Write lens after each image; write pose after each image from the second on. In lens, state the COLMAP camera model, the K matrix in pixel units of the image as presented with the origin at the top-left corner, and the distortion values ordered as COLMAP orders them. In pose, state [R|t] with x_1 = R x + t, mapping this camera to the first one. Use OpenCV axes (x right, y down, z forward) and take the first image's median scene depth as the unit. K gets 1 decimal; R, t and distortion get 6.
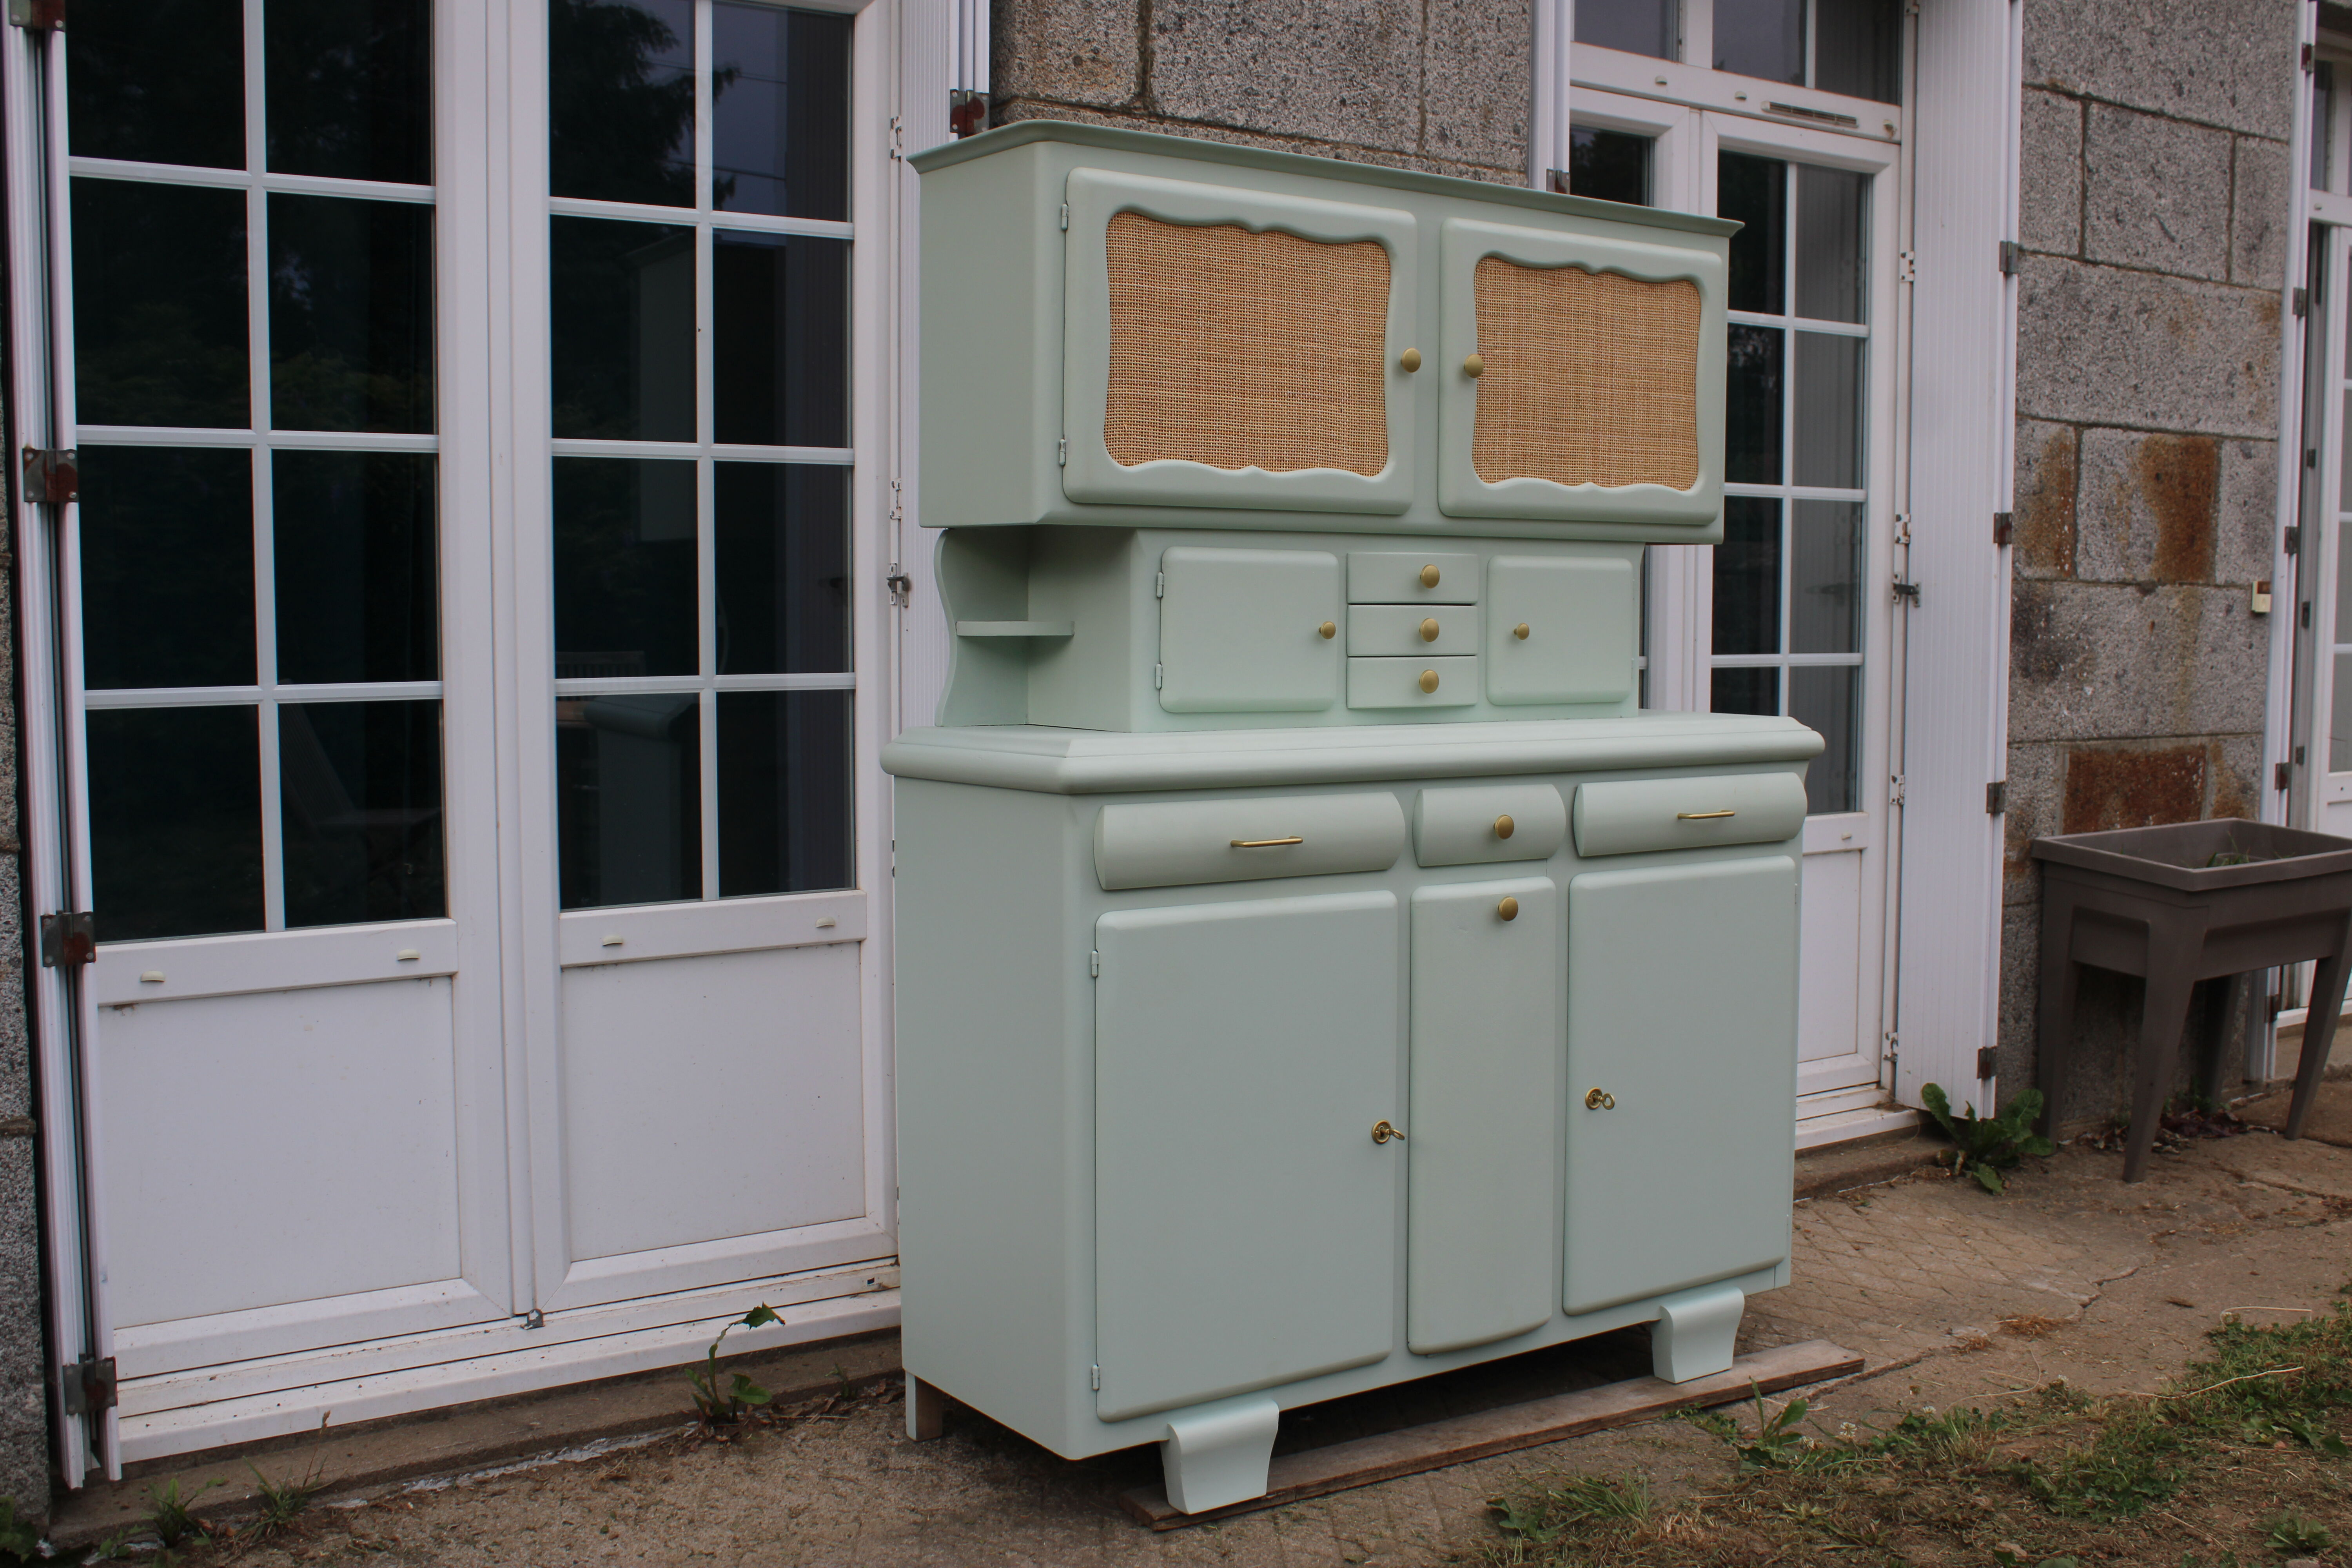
lens RADIAL K [[2351.8, 0, 1184.1], [0, 2351.8, 785.6], [0, 0, 1]] dist [-0.136378, 0.165833]
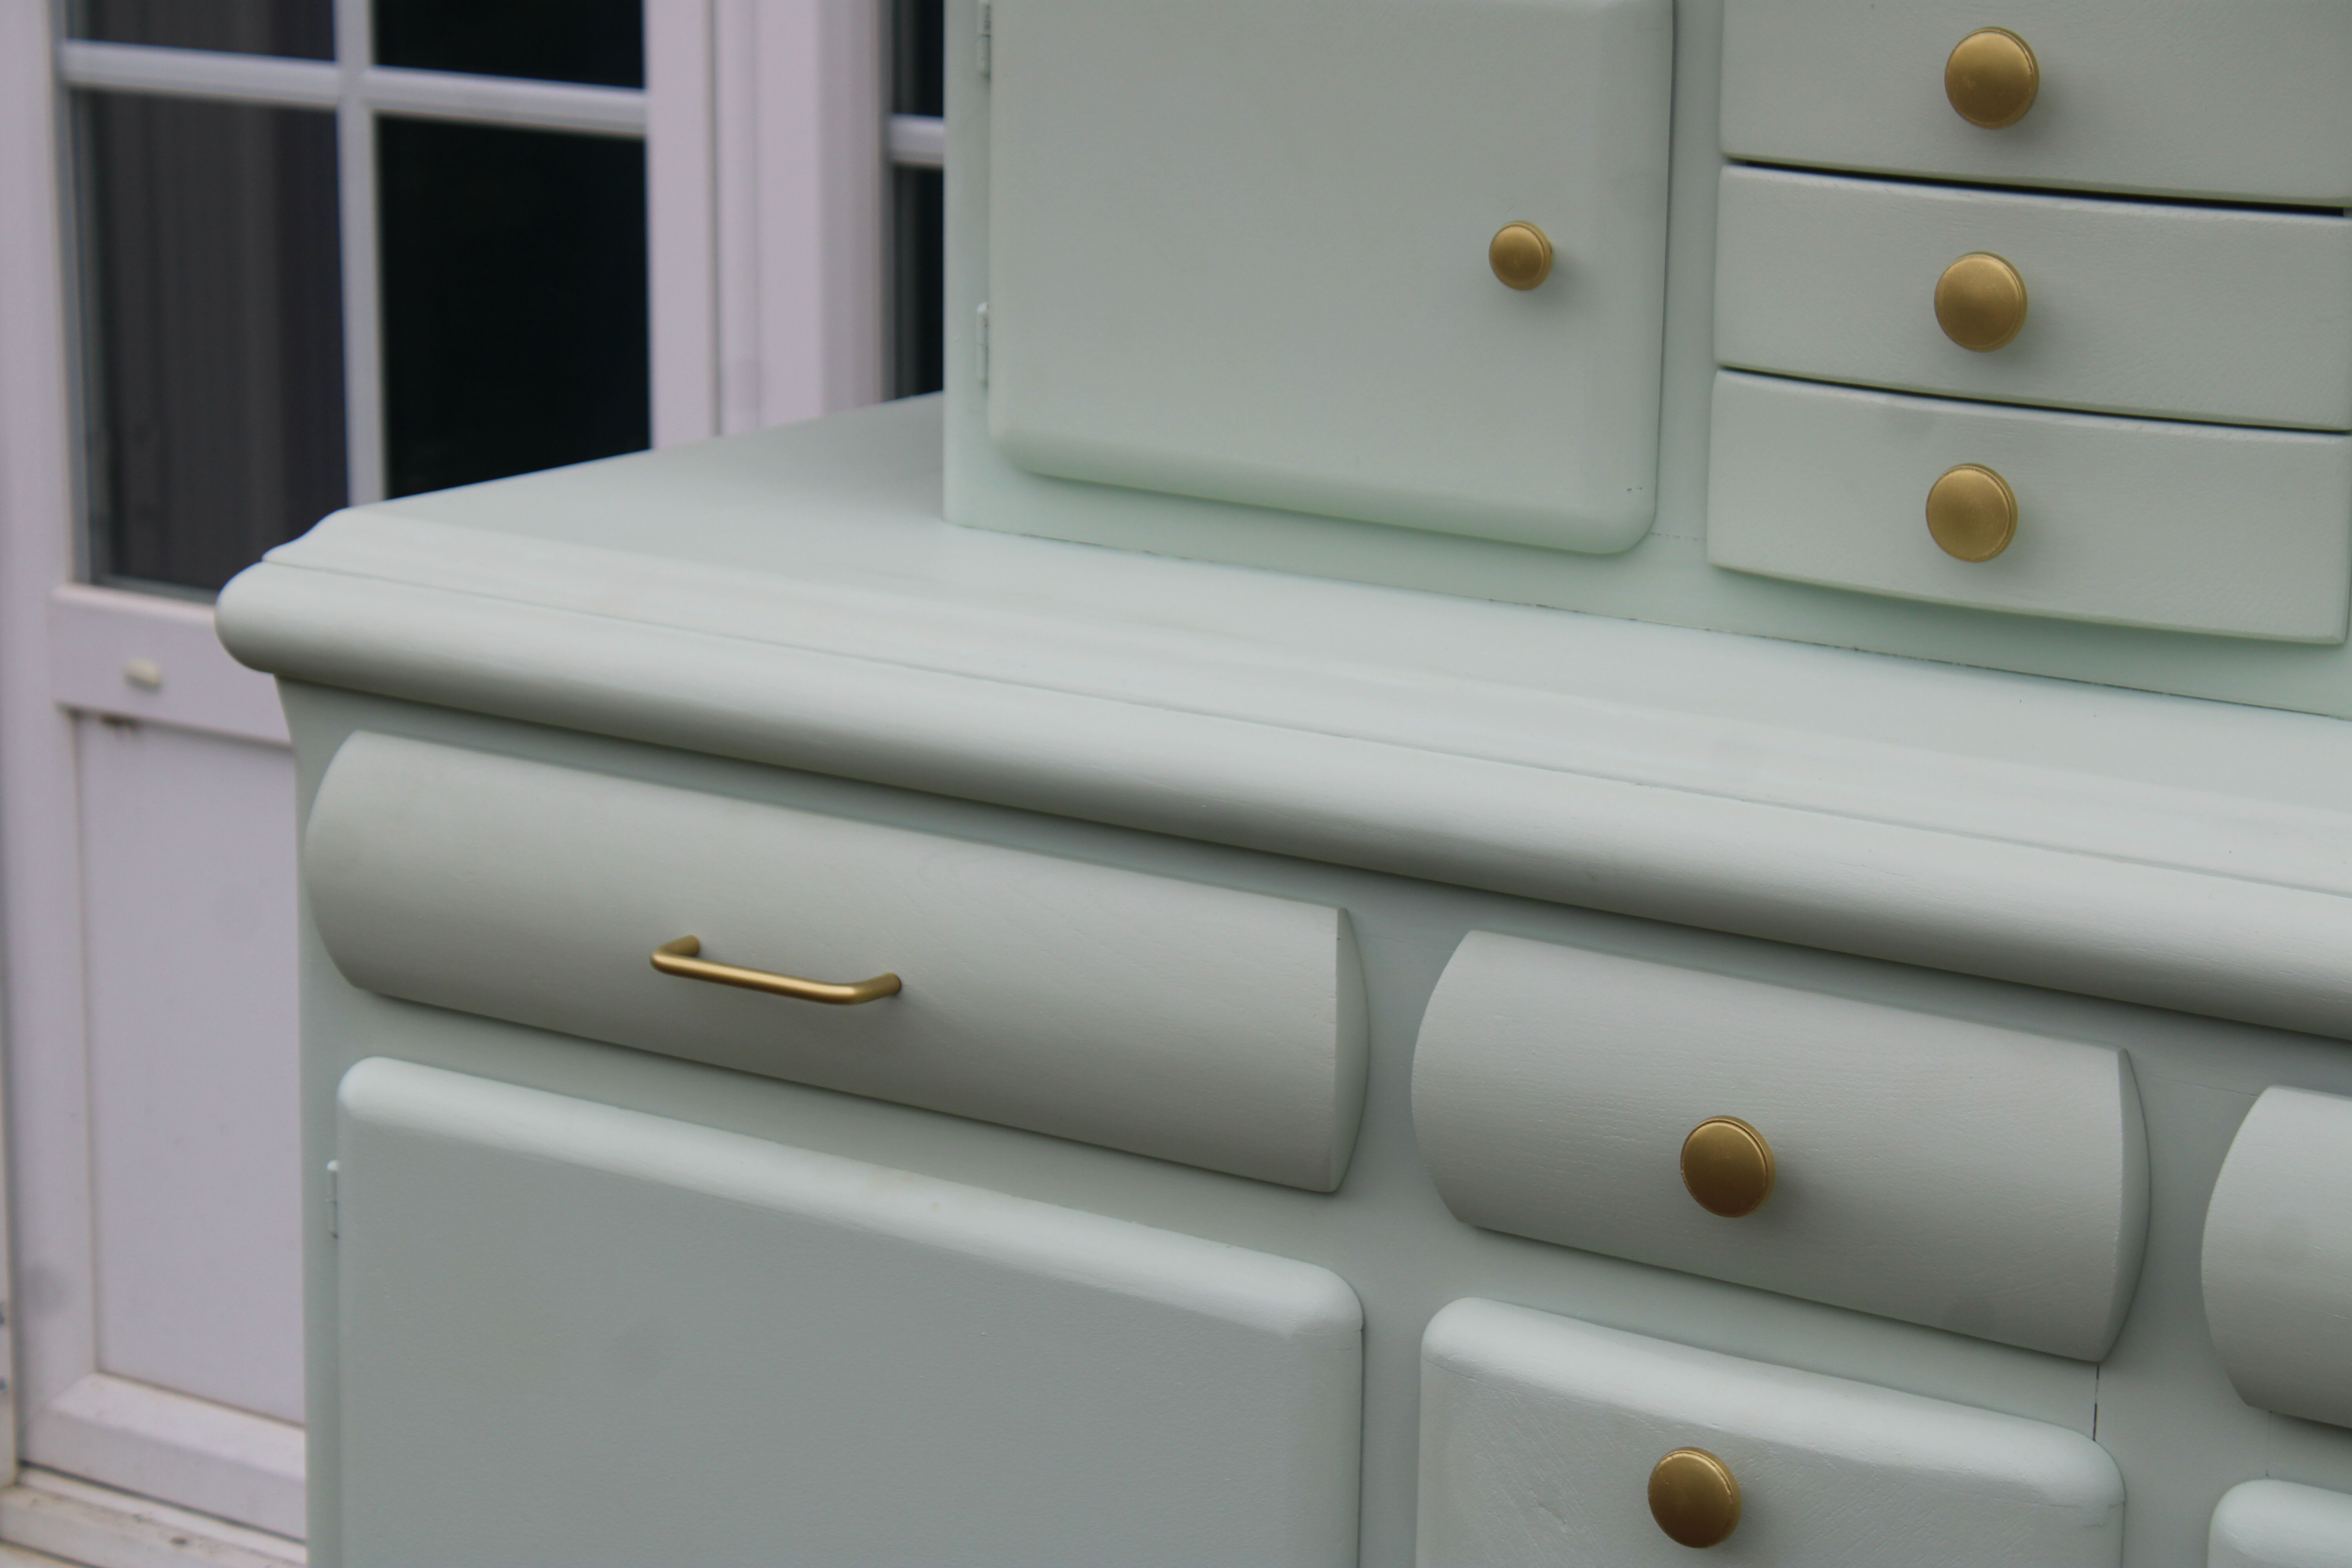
lens RADIAL K [[5591.9, 0, 1161.3], [0, 5591.9, 764.8], [0, 0, 1]] dist [0.063073, 0.345566]
pose [[0.363345, 0.209669, -0.907755, 0.578408], [-0.082996, 0.977758, 0.192617, -0.118070], [0.927950, 0.005353, 0.372665, 0.677050]]
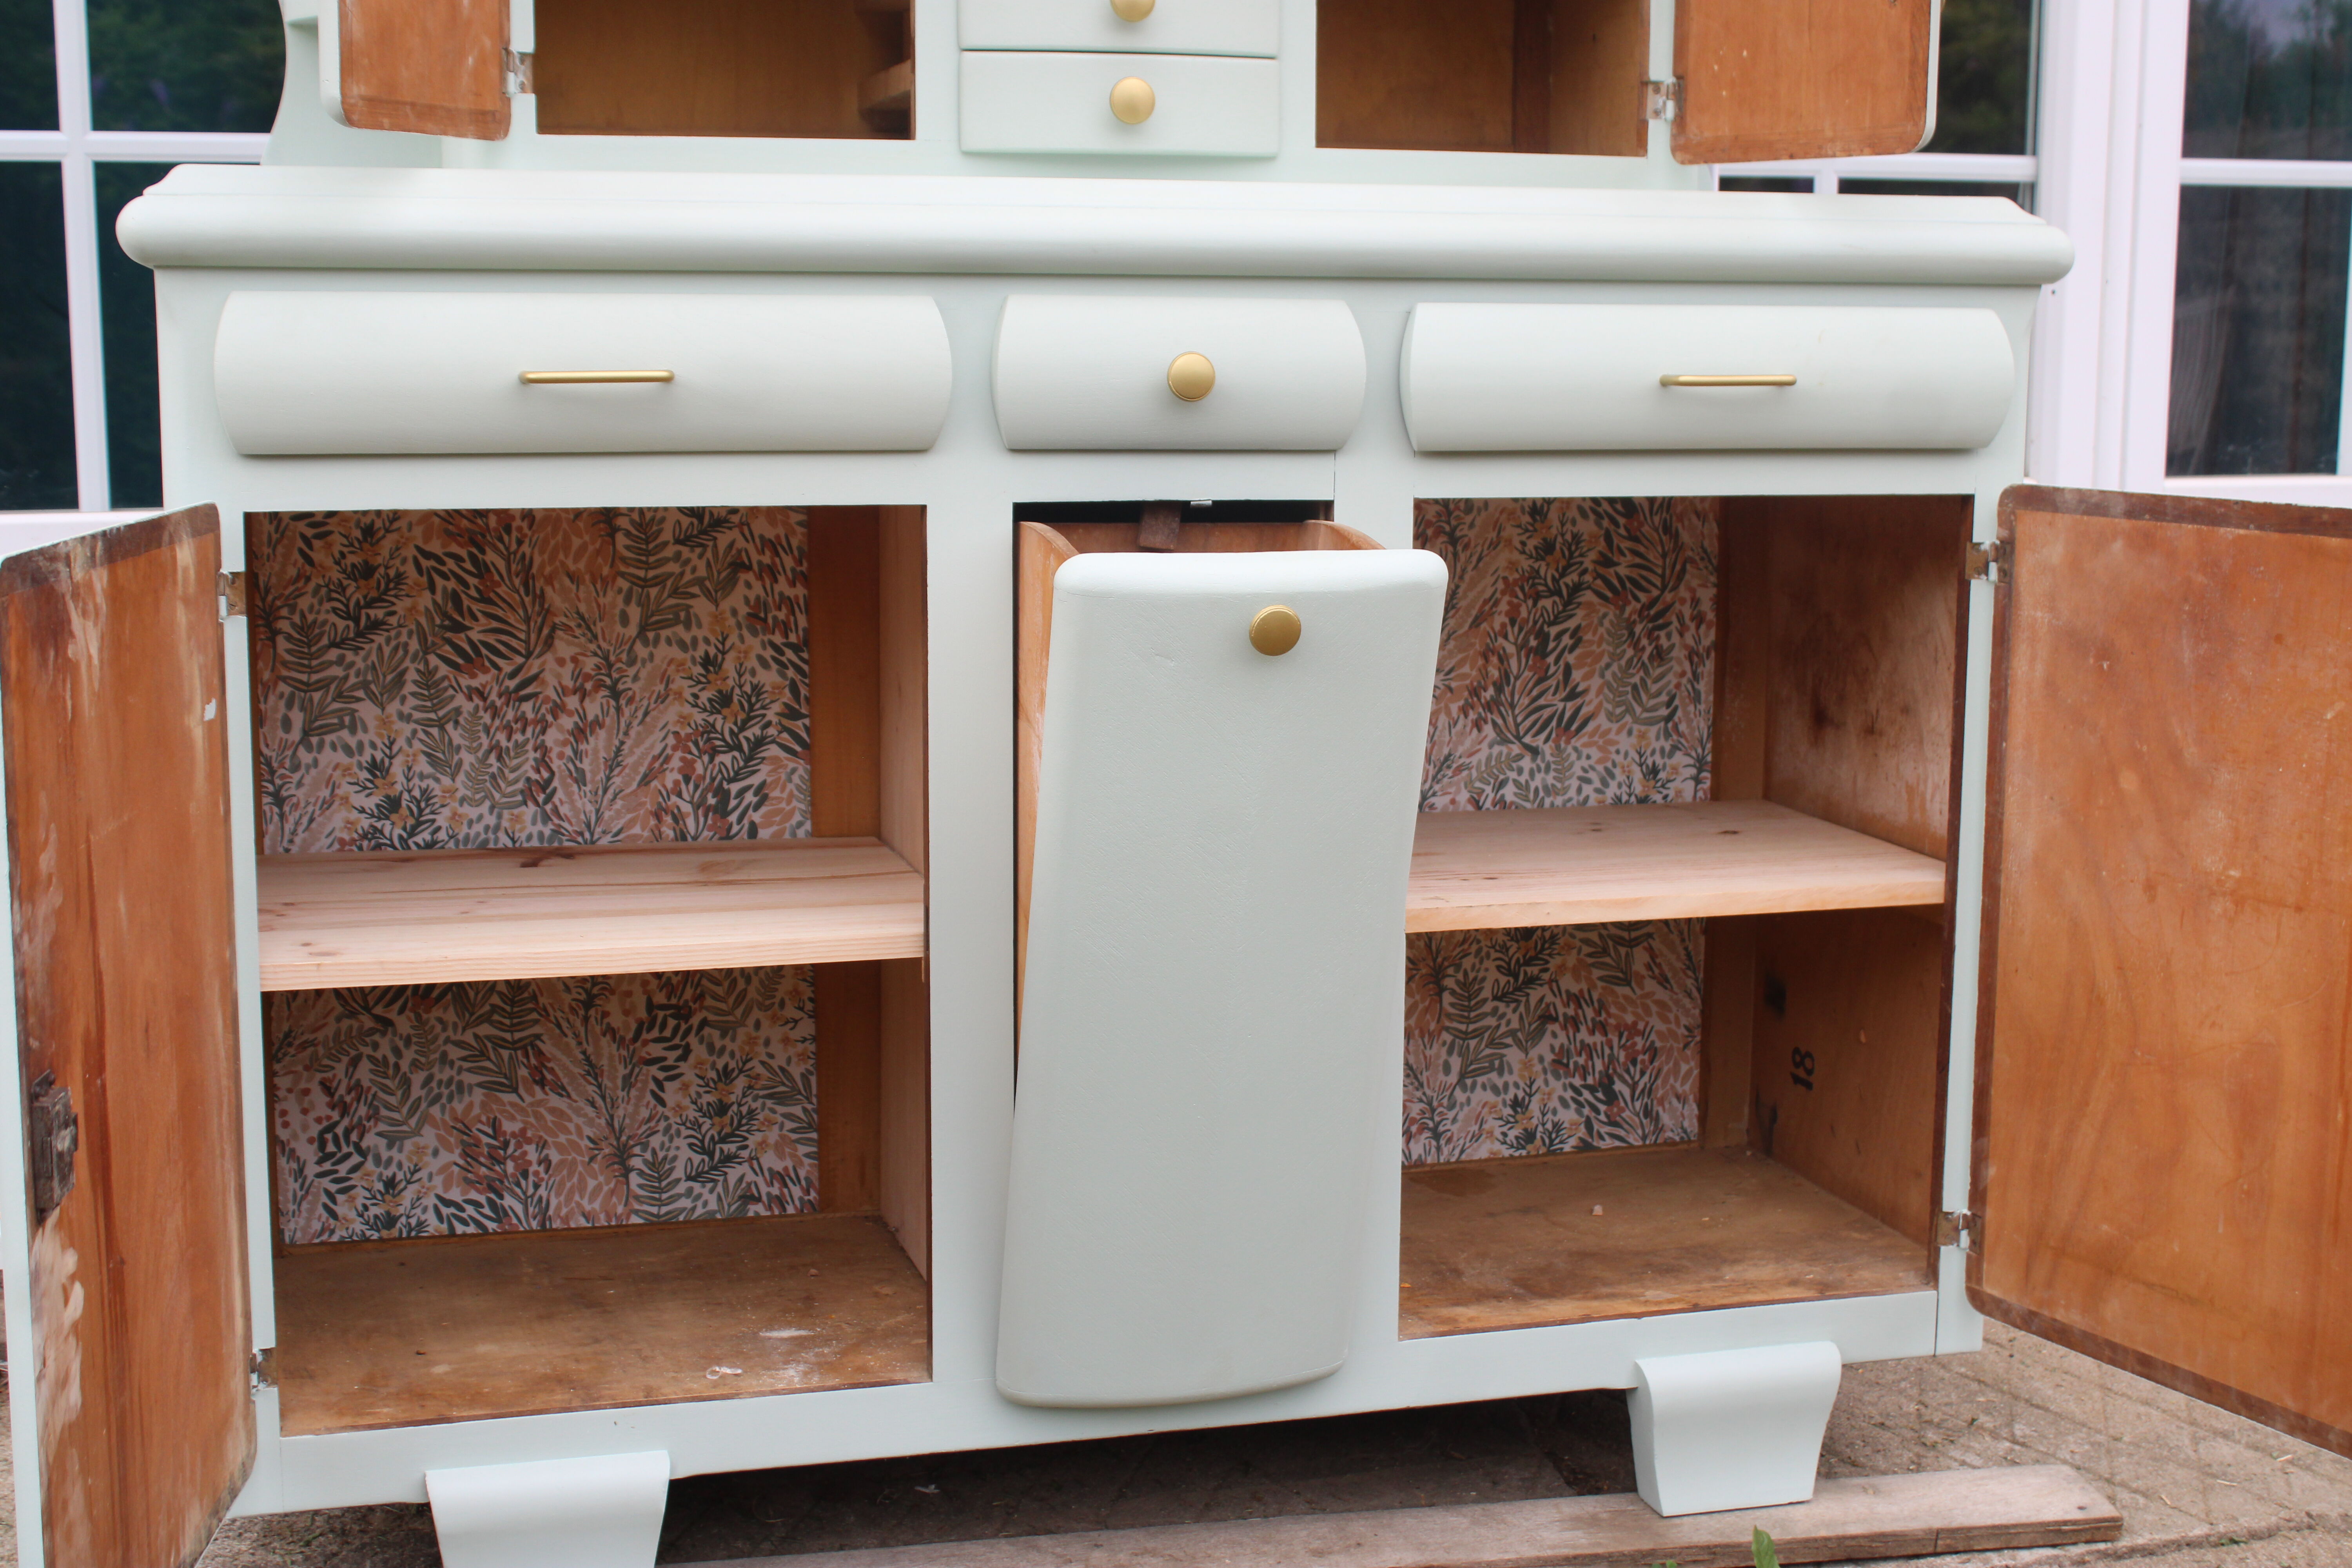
lens RADIAL K [[3101.8, 0, 1169.4], [0, 3101.8, 788.5], [0, 0, 1]] dist [-0.073342, 0.125063]
pose [[0.944392, 0.053501, -0.324440, 0.323547], [-0.027589, 0.996088, 0.083949, 0.045897], [0.327662, -0.070330, 0.942174, 0.344099]]
